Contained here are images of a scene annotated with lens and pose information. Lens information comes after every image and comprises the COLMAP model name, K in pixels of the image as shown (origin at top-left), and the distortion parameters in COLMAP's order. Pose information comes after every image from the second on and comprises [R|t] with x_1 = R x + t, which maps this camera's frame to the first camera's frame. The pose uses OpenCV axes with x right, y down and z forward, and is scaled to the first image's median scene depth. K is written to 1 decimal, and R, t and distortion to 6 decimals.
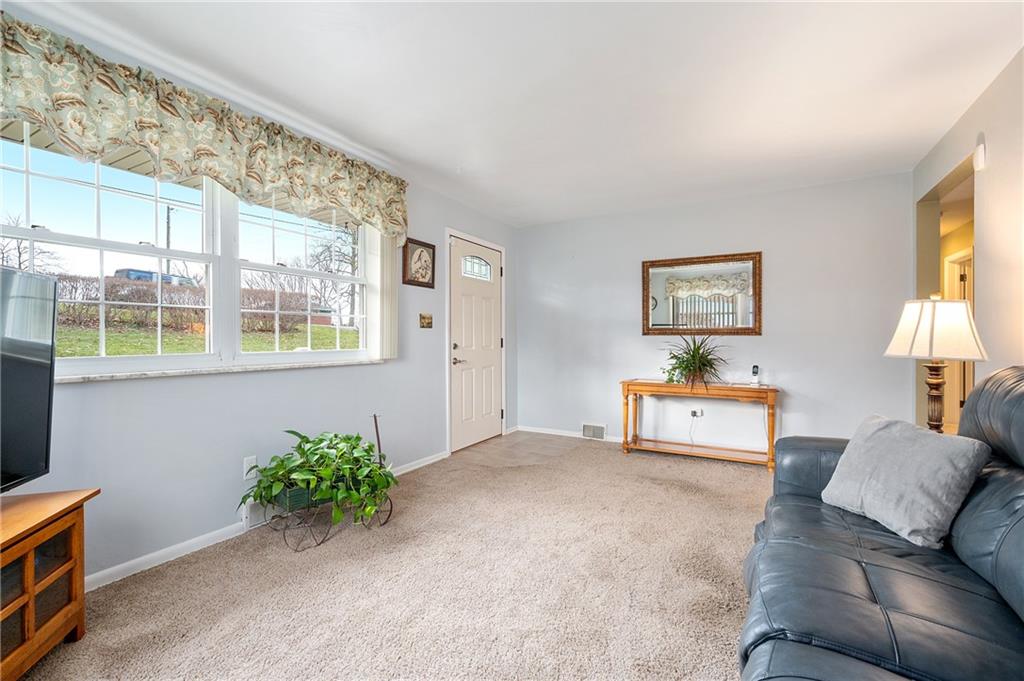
lens RADIAL K [[441.8, 0, 512.9], [0, 441.8, 340.3], [0, 0, 1]] dist [-0.001878, -0.000089]
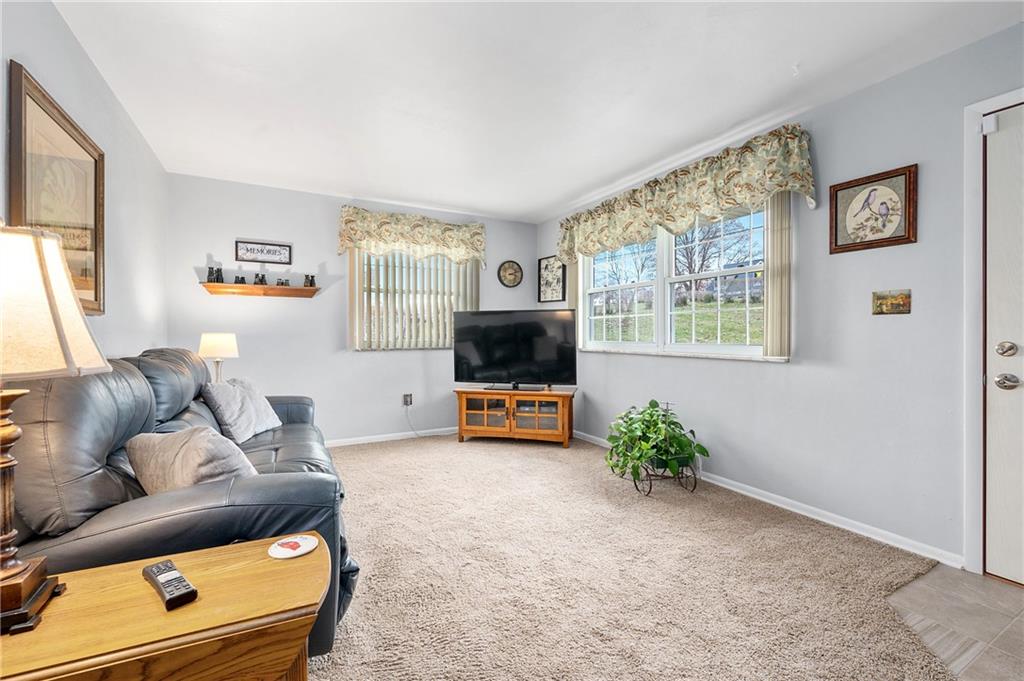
lens RADIAL K [[441.8, 0, 513.2], [0, 441.8, 337.2], [0, 0, 1]] dist [-0.001878, -0.000089]
pose [[-0.529932, 0.005608, -0.848022, 0.592640], [-0.003755, 0.999953, 0.008959, -0.000184], [0.848032, 0.007932, -0.529886, 0.911263]]
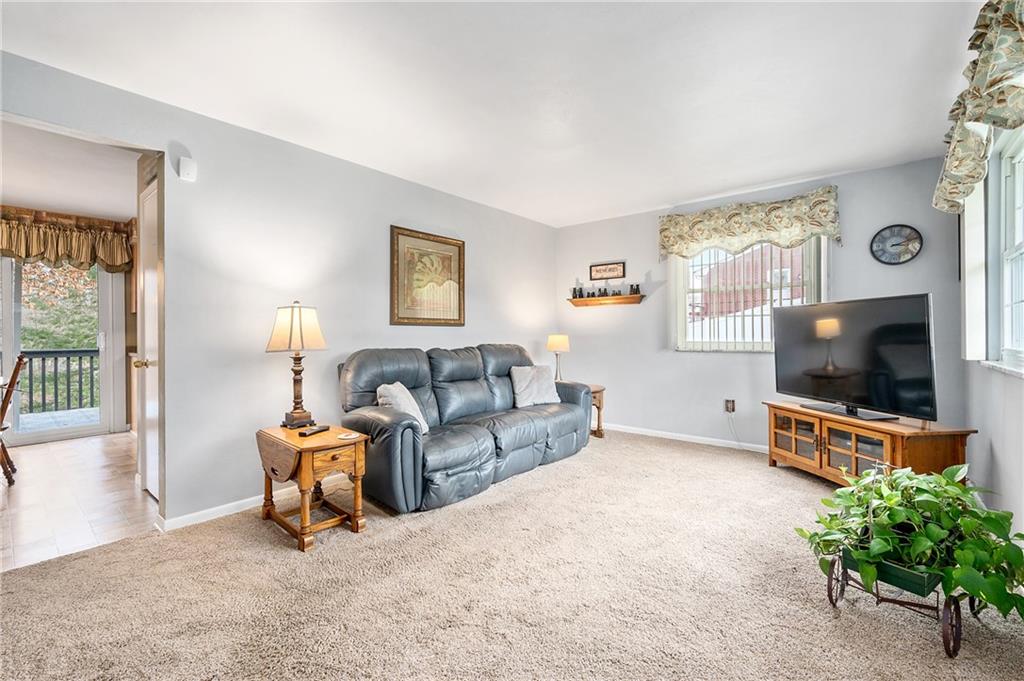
lens RADIAL K [[441.8, 0, 512.7], [0, 441.8, 336.1], [0, 0, 1]] dist [-0.001878, -0.000089]
pose [[-0.982873, 0.003371, 0.184254, 0.048492], [0.005227, 0.999940, 0.009587, -0.006951], [-0.184210, 0.010386, -0.982832, 1.225048]]
